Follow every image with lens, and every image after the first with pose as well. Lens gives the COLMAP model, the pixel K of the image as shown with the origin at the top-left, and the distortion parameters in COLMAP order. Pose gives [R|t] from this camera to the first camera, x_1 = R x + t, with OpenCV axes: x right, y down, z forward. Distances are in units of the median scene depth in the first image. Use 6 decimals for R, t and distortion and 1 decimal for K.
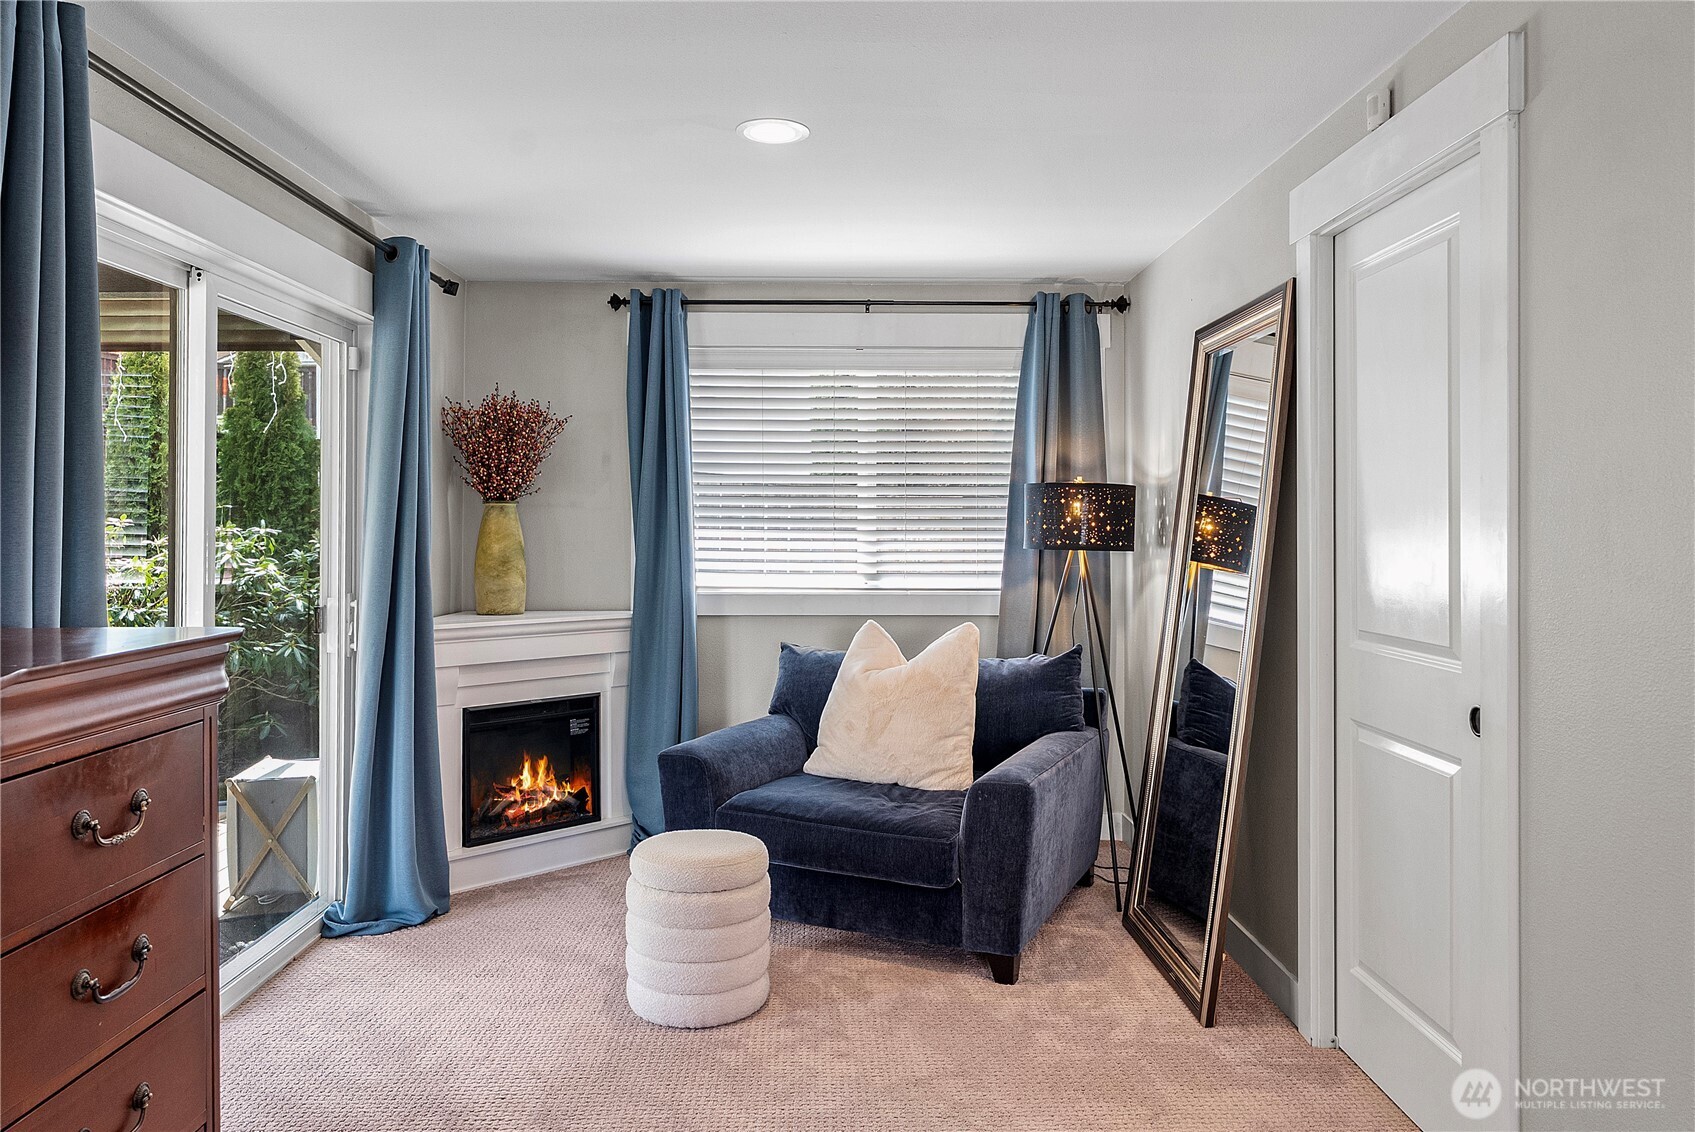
lens RADIAL K [[1186.5, 0, 843.6], [0, 1186.5, 503.2], [0, 0, 1]] dist [0.002730, -0.000595]
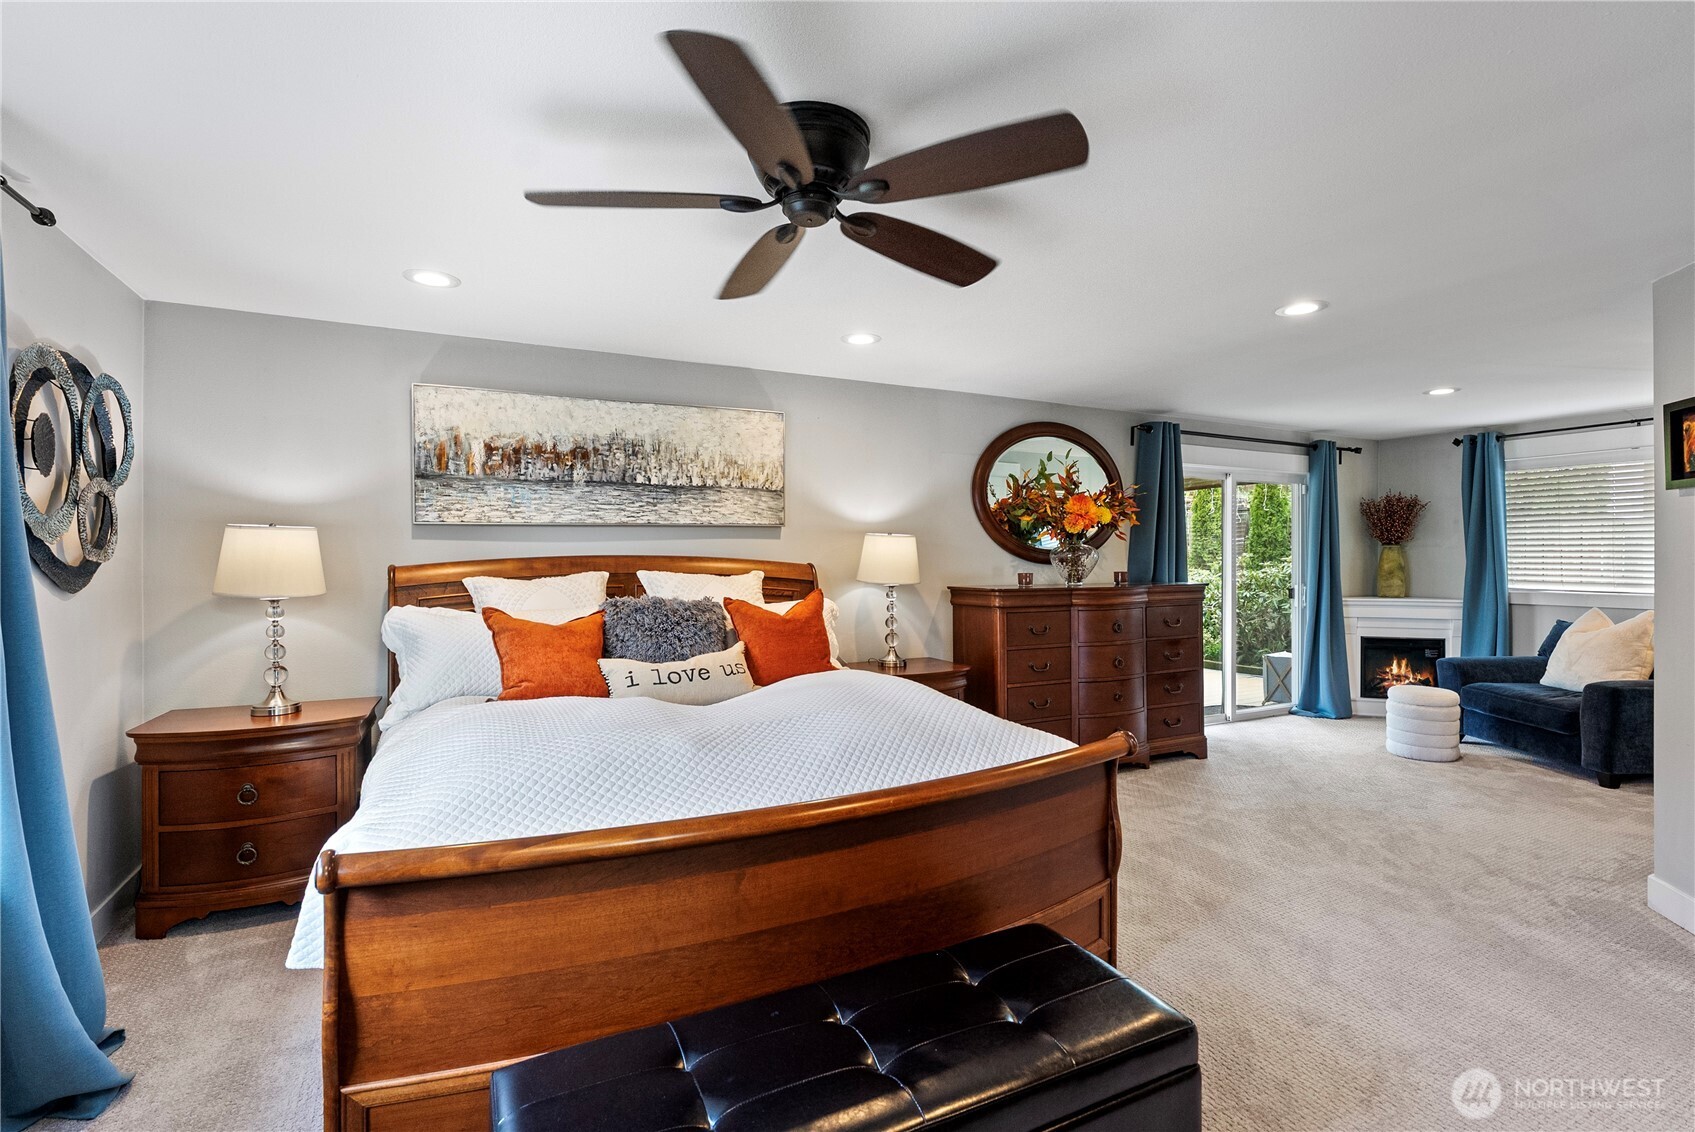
lens RADIAL K [[759.6, 0, 842.0], [0, 759.6, 553.8], [0, 0, 1]] dist [0.000985, 0.000243]
pose [[0.436719, -0.004860, -0.899585, 0.522061], [0.023103, 0.999716, 0.005815, -0.016089], [0.899301, -0.023323, 0.436707, -0.496871]]
